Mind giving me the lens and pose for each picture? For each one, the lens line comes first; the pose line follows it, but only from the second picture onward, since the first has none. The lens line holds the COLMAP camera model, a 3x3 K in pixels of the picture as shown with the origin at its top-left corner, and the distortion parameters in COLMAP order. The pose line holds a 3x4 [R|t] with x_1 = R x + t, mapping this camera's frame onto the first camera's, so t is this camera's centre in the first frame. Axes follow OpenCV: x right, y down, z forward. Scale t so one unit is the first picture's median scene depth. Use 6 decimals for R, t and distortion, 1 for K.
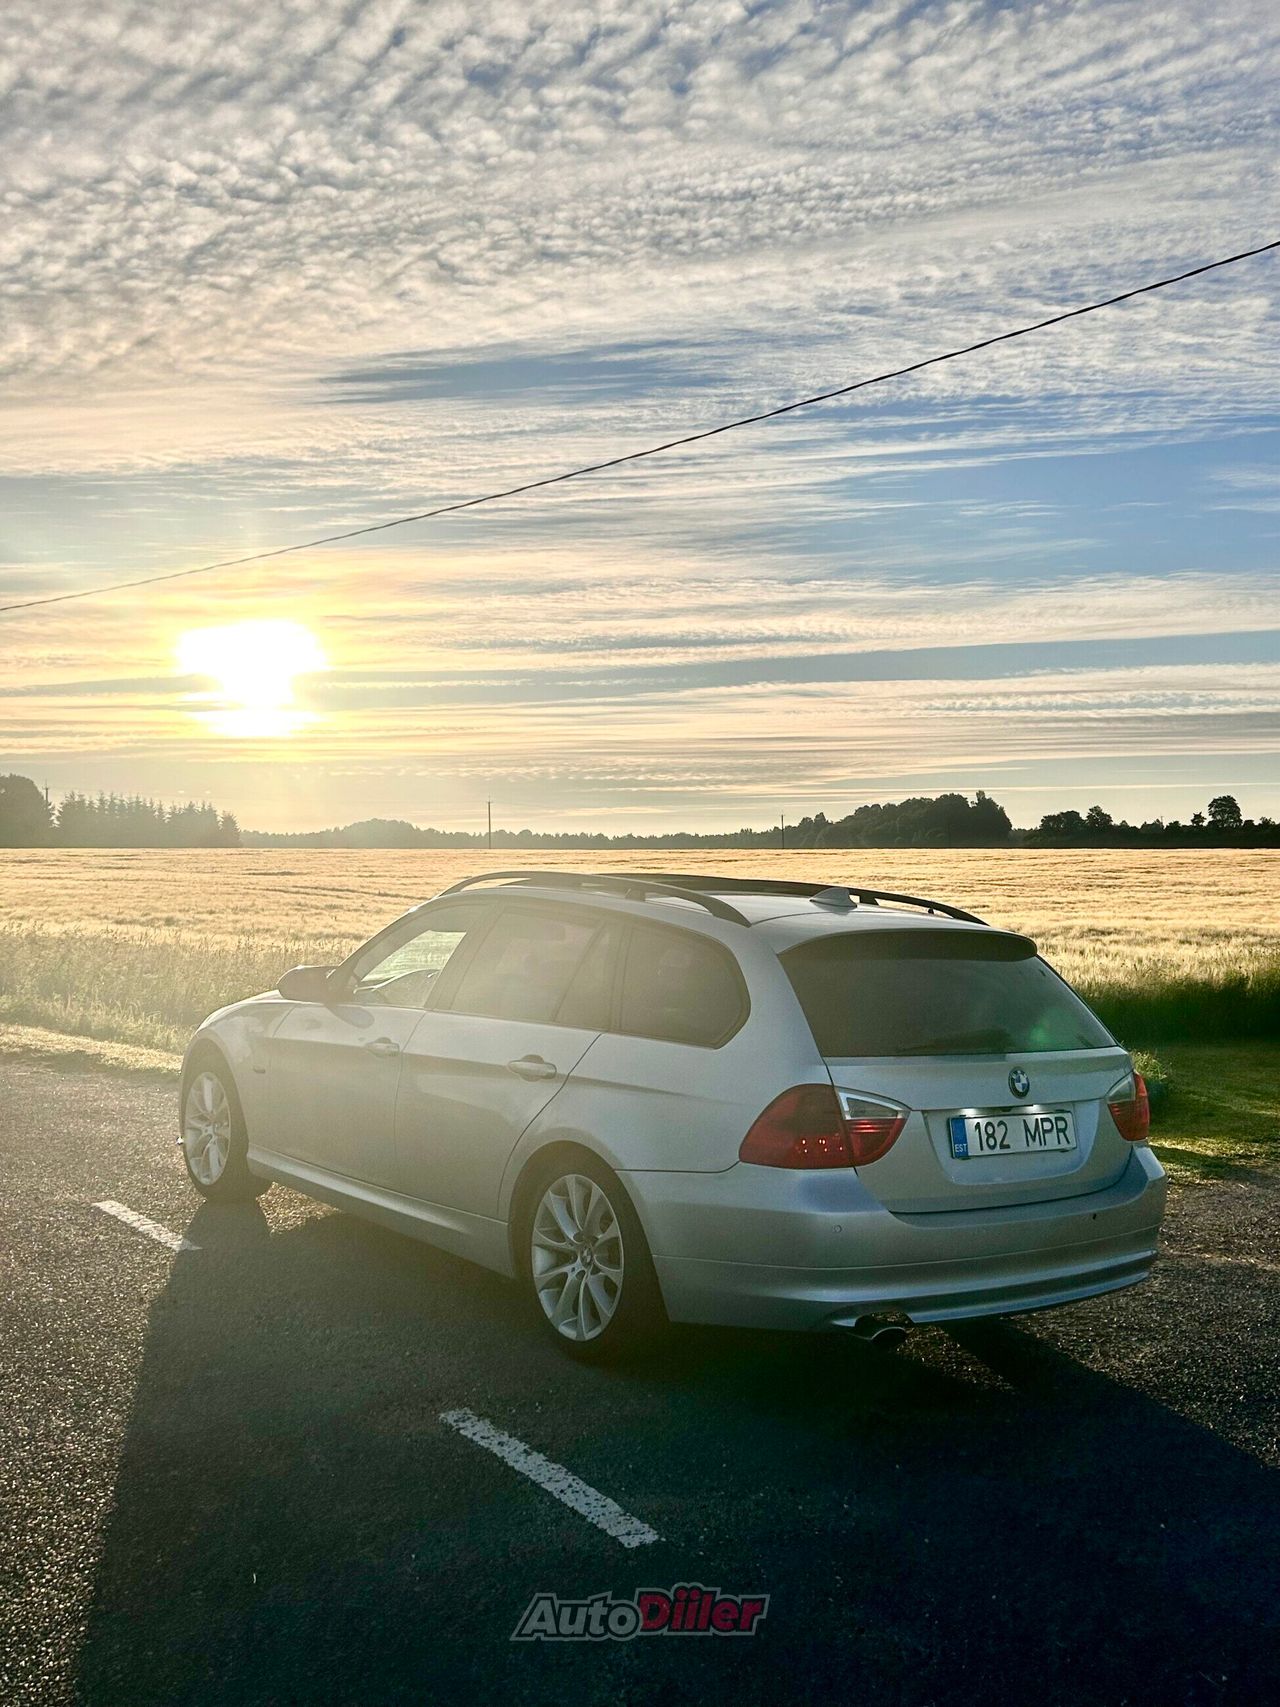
lens RADIAL K [[1691.6, 0, 640.0], [0, 1691.6, 853.5], [0, 0, 1]] dist [0.103293, -0.294371]
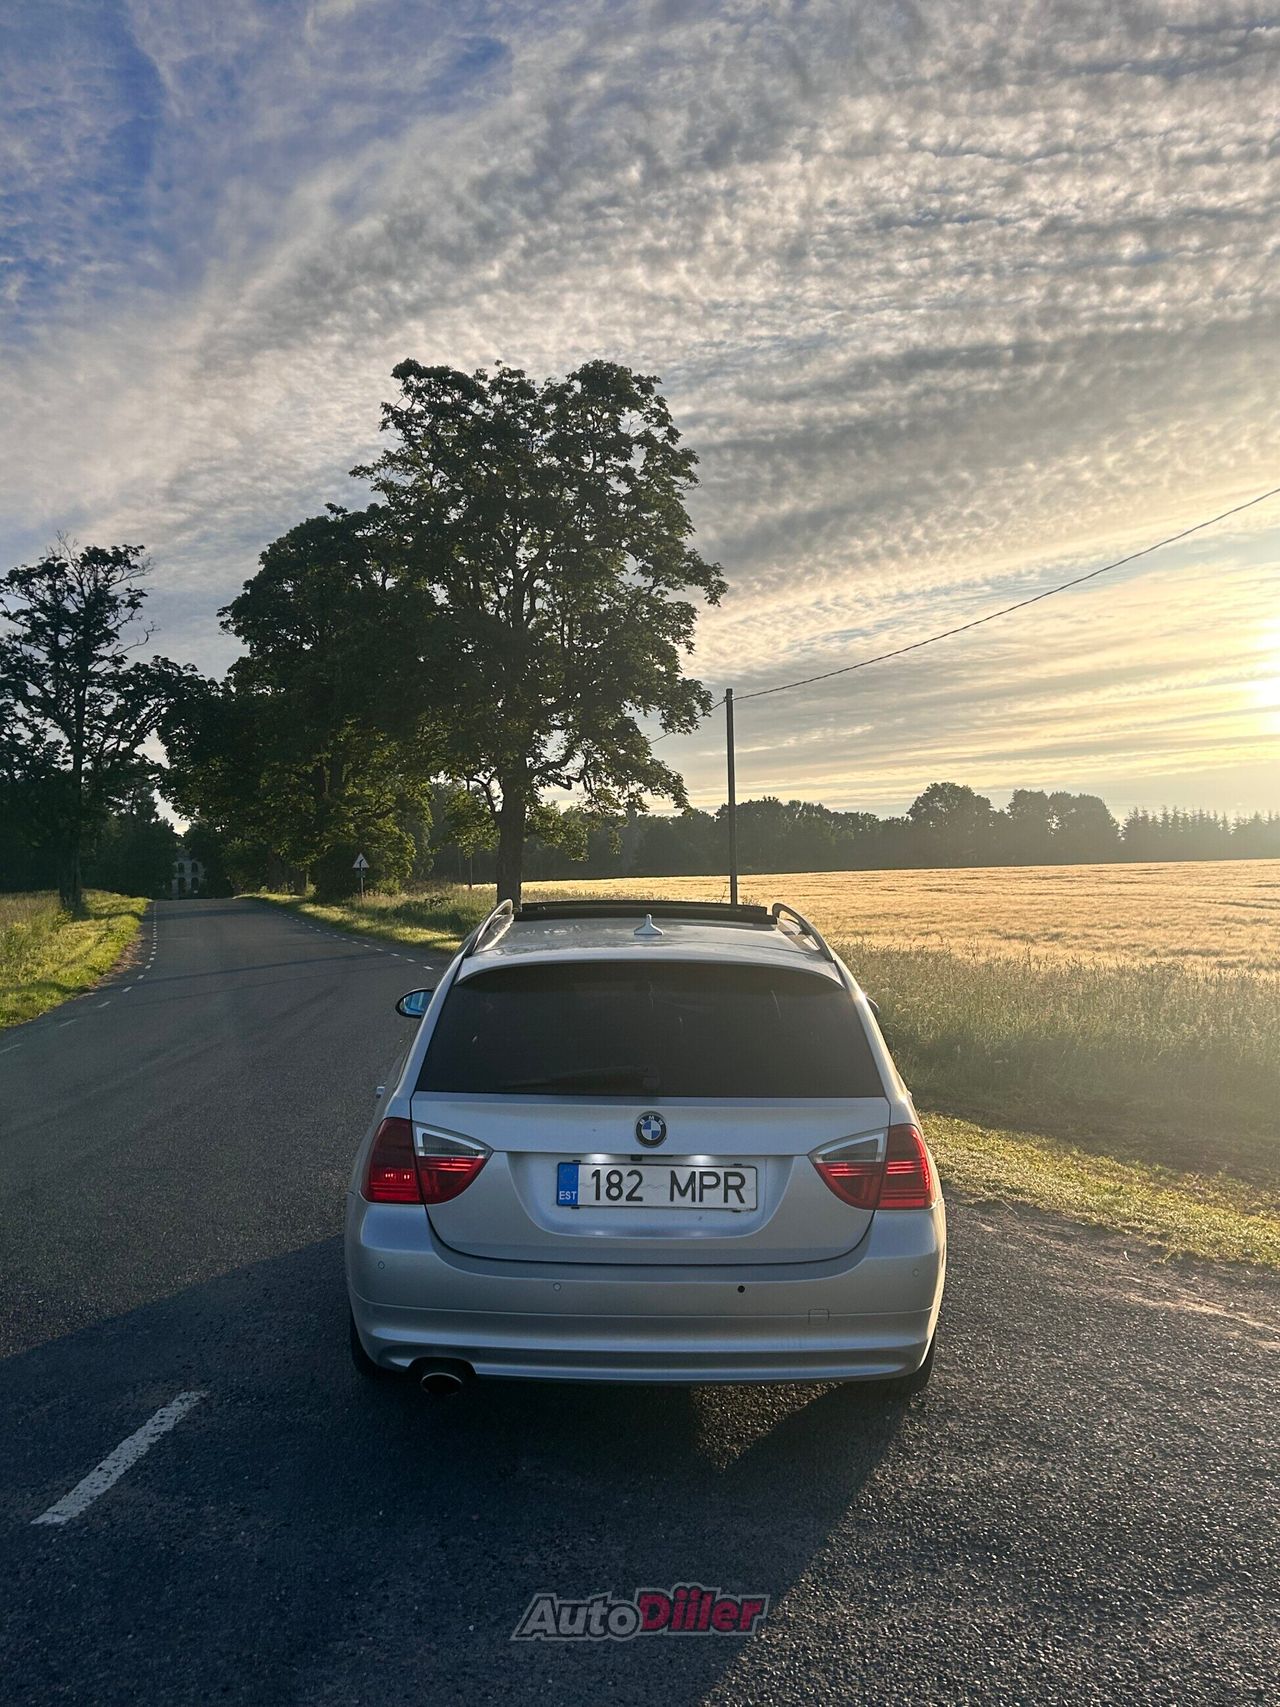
lens RADIAL K [[1661.3, 0, 640.0], [0, 1661.3, 853.5], [0, 0, 1]] dist [0.119452, -0.255215]
pose [[0.801521, -0.033957, -0.597001, 0.758889], [0.029232, 0.999418, -0.017600, 0.002051], [0.597251, -0.003345, 0.802047, 0.279888]]
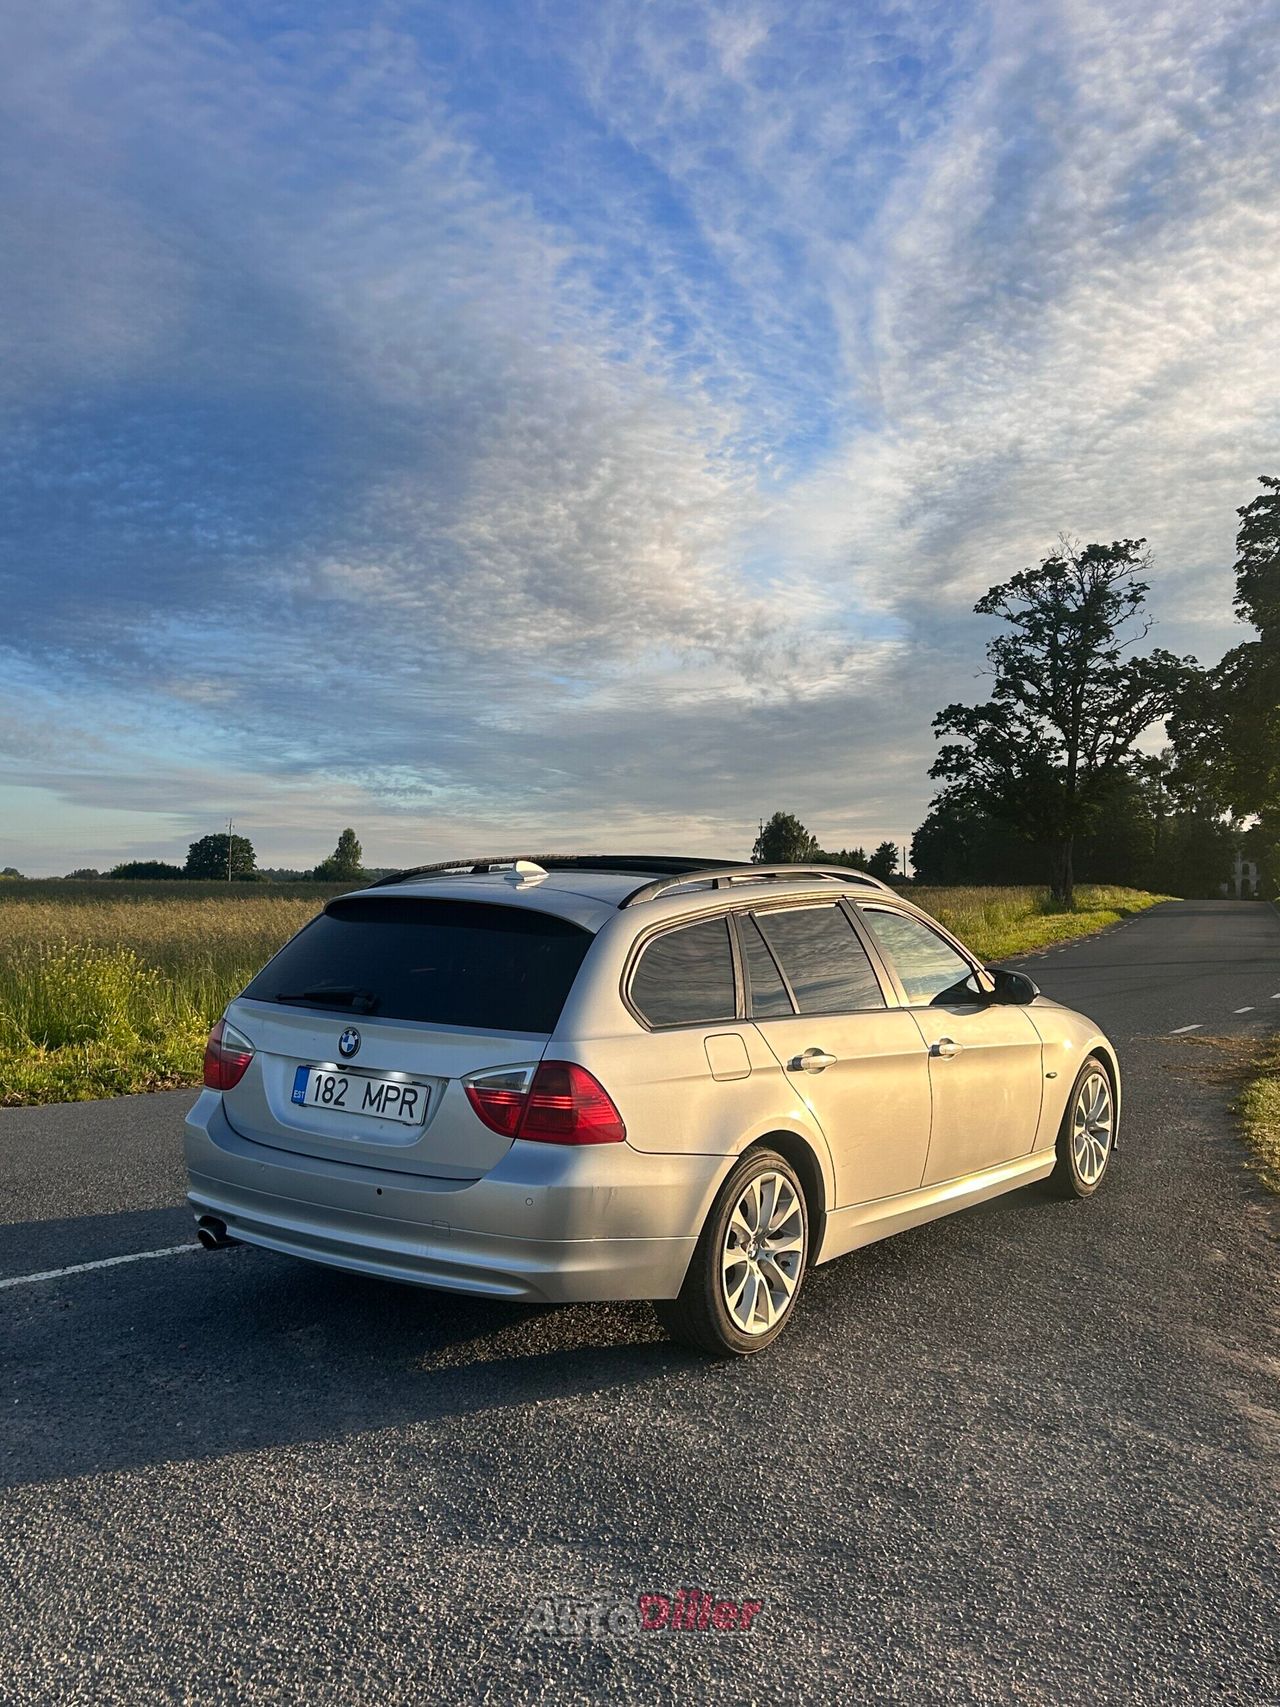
lens RADIAL K [[1691.6, 0, 640.0], [0, 1691.6, 853.5], [0, 0, 1]] dist [0.103293, -0.294371]
pose [[0.310474, -0.021246, -0.950345, 1.247632], [-0.006799, 0.999675, -0.024570, 0.045194], [0.950558, 0.014090, 0.310228, 0.850133]]
